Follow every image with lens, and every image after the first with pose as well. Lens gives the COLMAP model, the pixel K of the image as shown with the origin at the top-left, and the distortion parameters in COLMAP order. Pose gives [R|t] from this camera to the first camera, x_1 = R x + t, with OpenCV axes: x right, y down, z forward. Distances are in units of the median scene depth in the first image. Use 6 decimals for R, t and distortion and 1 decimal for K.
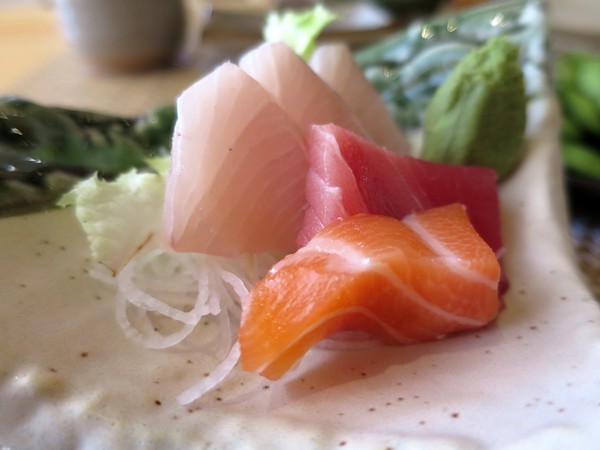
lens RADIAL K [[435.9, 0, 300.0], [0, 435.9, 225.0], [0, 0, 1]] dist [-0.017338, 0.003136]
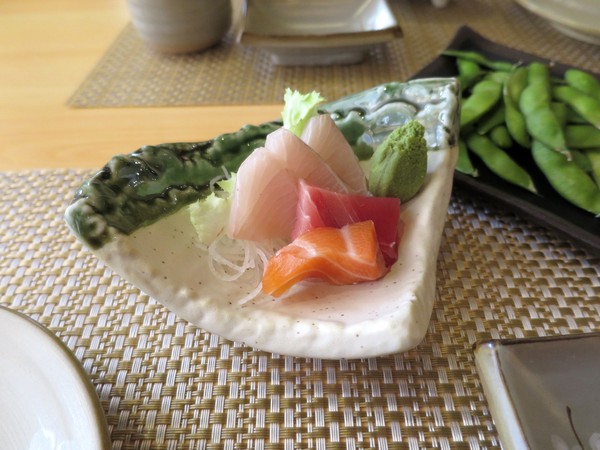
lens RADIAL K [[435.9, 0, 300.0], [0, 435.9, 225.0], [0, 0, 1]] dist [-0.017338, 0.003136]
pose [[0.996257, 0.053423, -0.067951, 0.191600], [-0.040073, 0.982009, 0.184531, -0.437248], [0.076587, -0.181117, 0.980475, -1.150514]]
